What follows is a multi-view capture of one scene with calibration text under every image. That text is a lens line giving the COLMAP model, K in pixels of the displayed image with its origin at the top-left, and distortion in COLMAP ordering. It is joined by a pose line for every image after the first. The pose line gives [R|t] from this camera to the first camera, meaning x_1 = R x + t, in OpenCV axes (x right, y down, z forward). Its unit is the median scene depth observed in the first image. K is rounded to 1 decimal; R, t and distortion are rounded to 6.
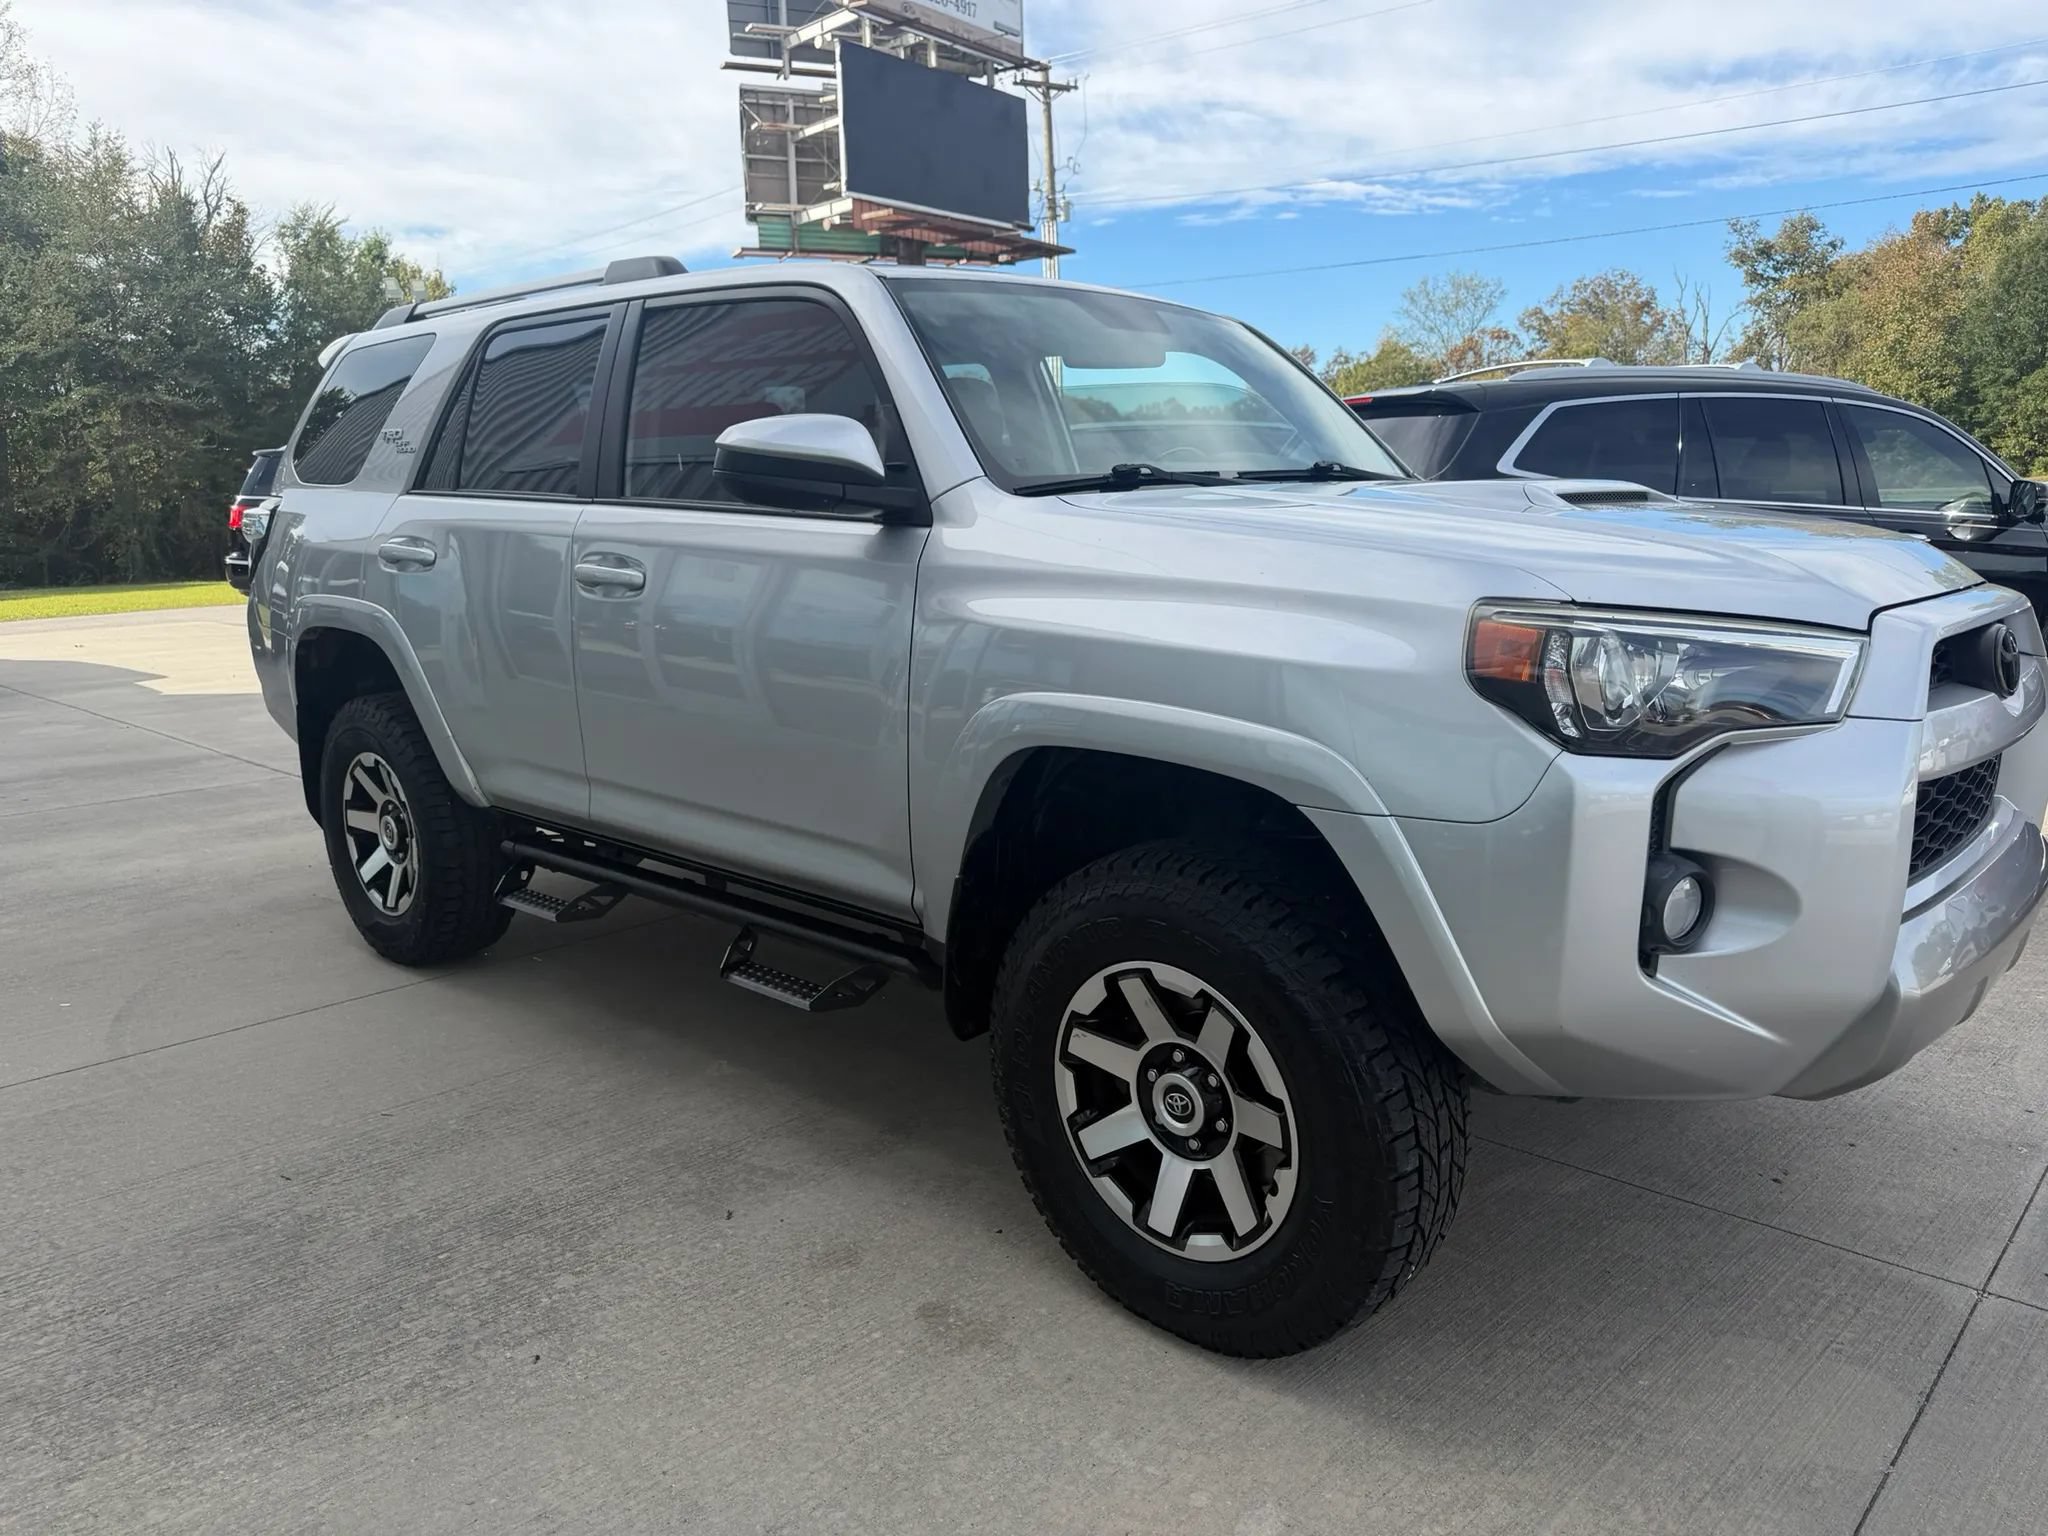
lens RADIAL K [[1456.5, 0, 1015.7], [0, 1456.5, 773.2], [0, 0, 1]] dist [0.012506, -0.017984]
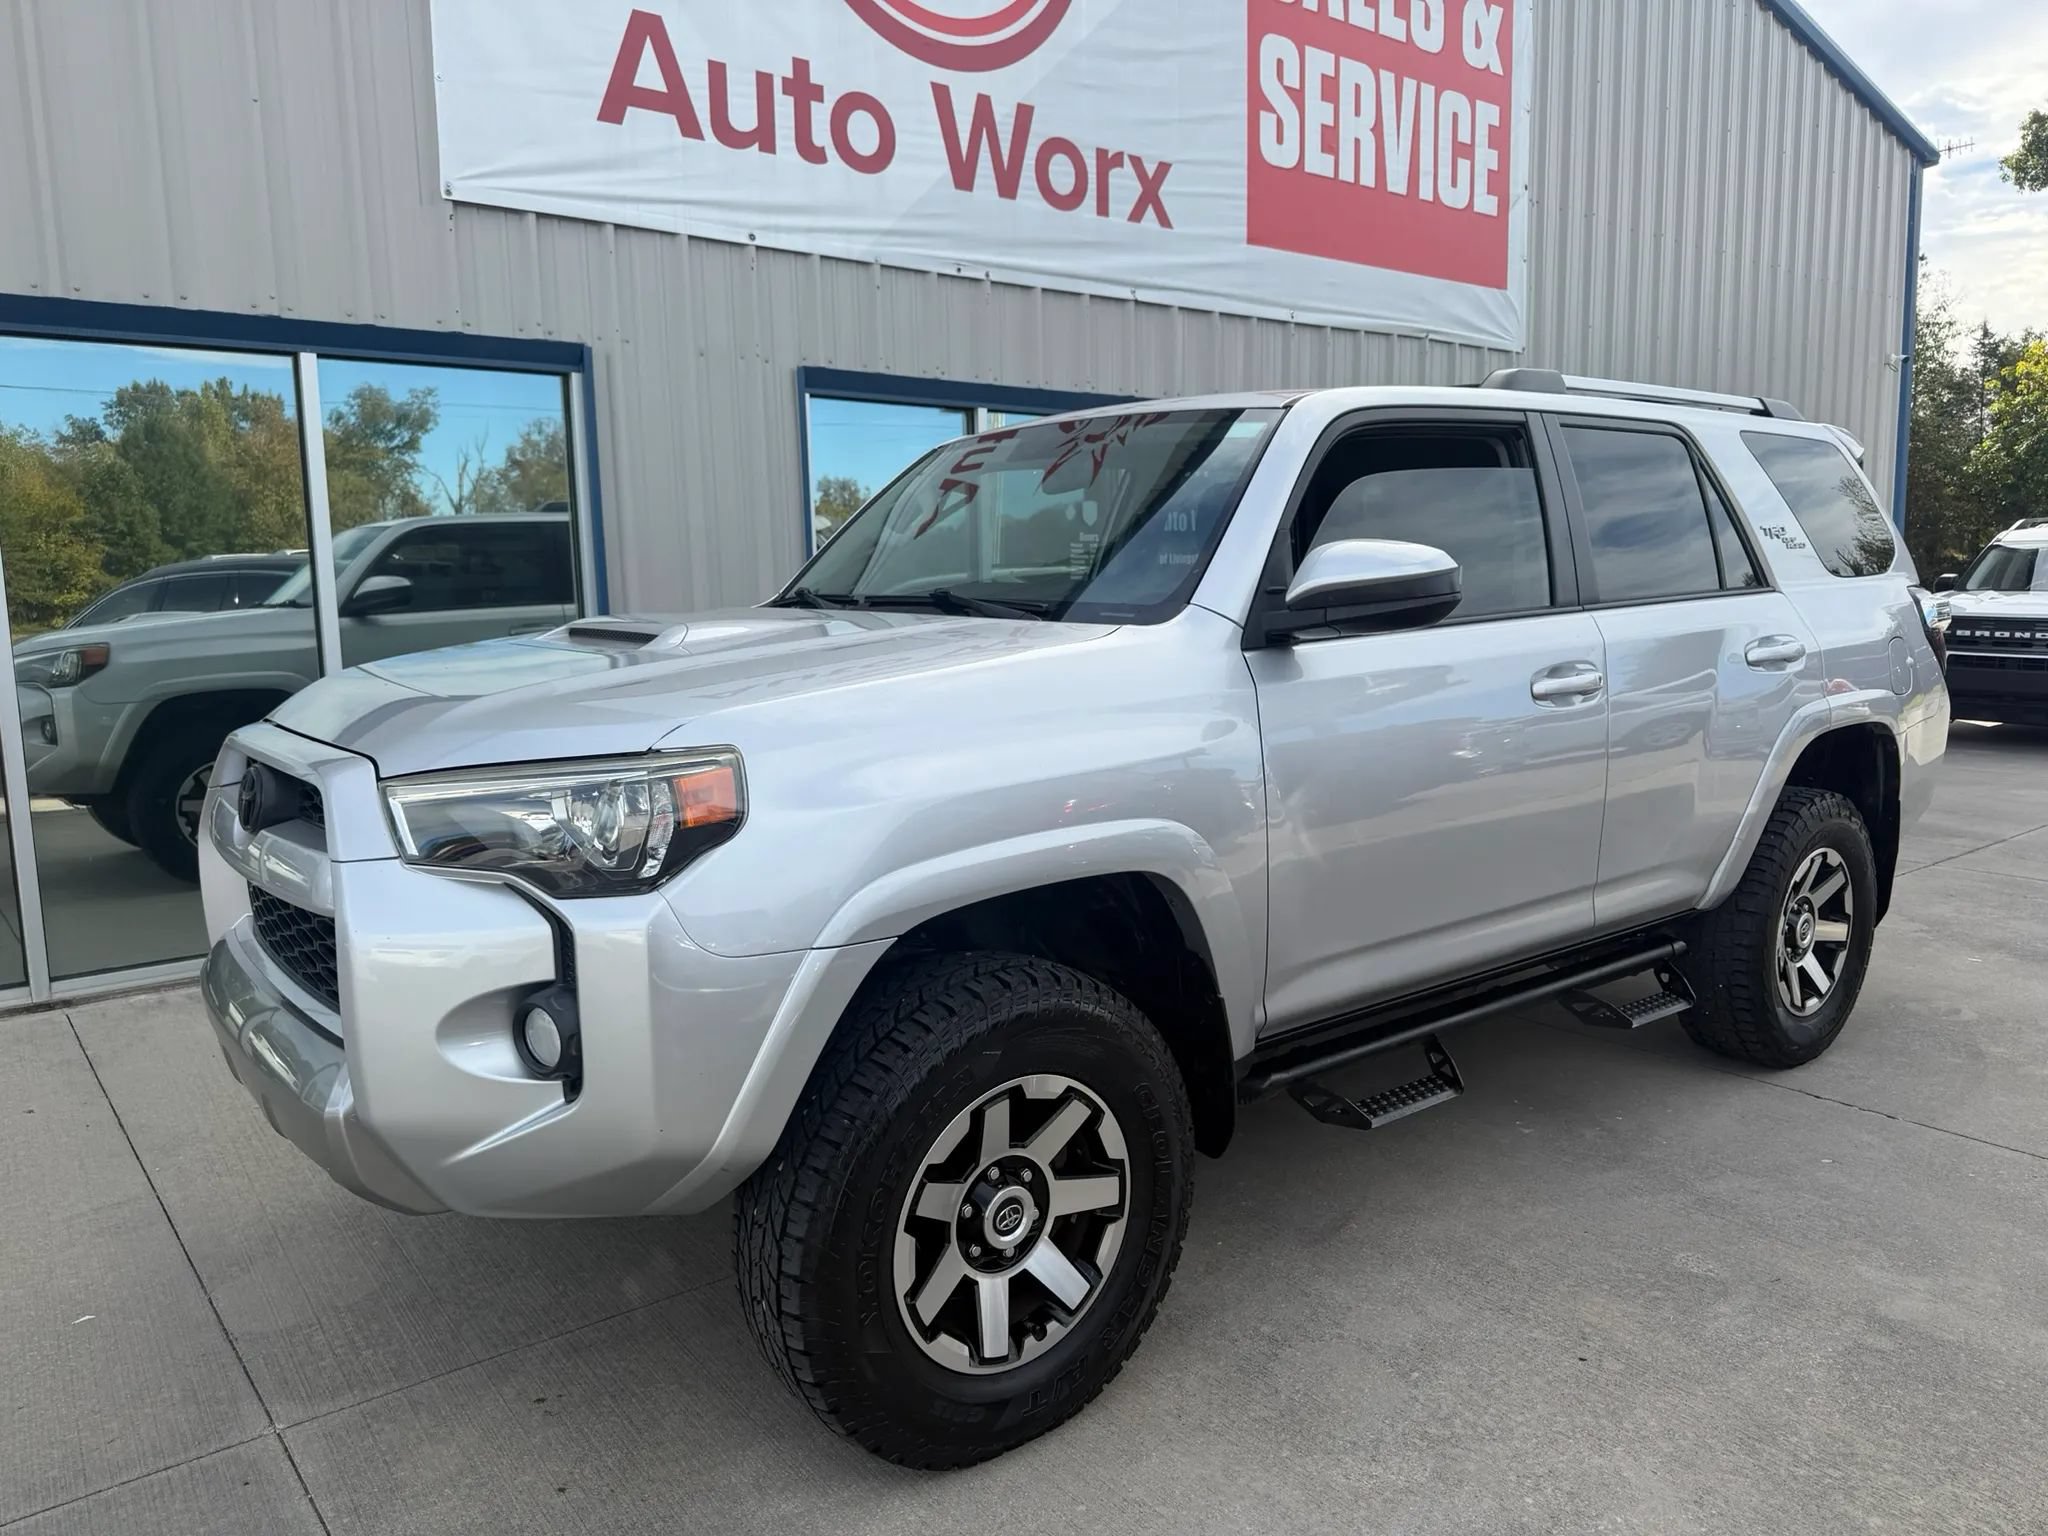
lens RADIAL K [[1456.5, 0, 1040.9], [0, 1456.5, 771.3], [0, 0, 1]] dist [0.012506, -0.017984]
pose [[-0.133533, 0.155529, -0.978764, 0.958173], [-0.180352, 0.967304, 0.178313, -0.229423], [0.974496, 0.200333, -0.101117, 0.967886]]
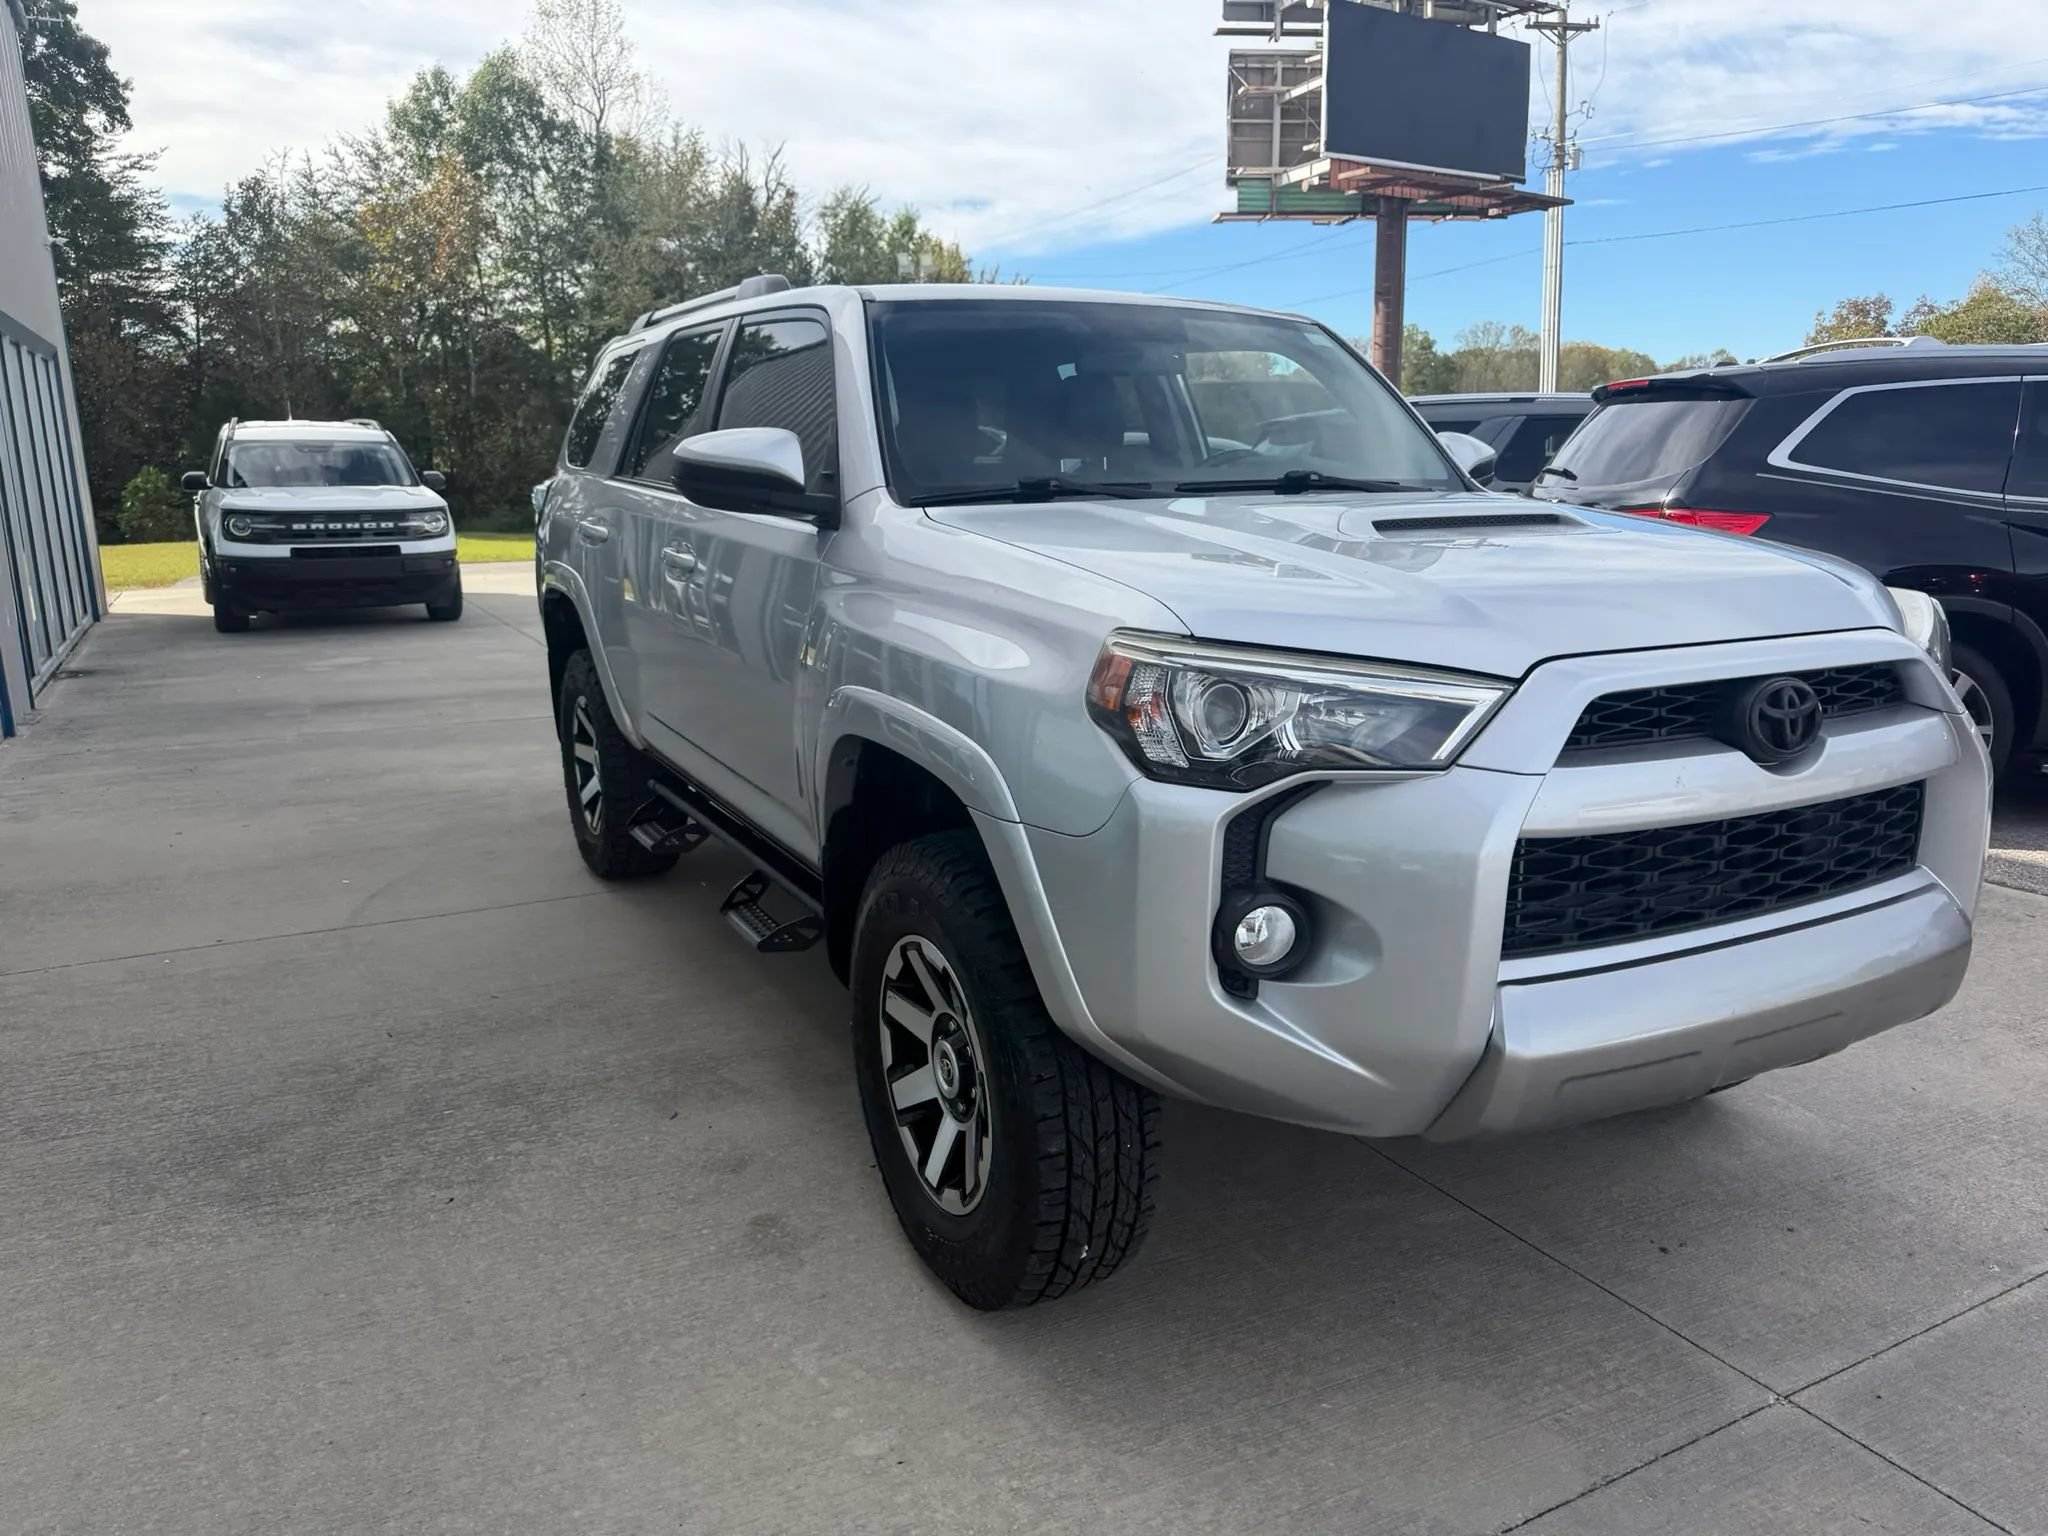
lens RADIAL K [[1456.5, 0, 1037.8], [0, 1456.5, 754.5], [0, 0, 1]] dist [0.012506, -0.017984]
pose [[0.949062, 0.075814, -0.305833, 0.296142], [-0.071514, 0.997120, 0.025255, -0.024955], [0.306867, -0.002097, 0.951750, -0.013081]]
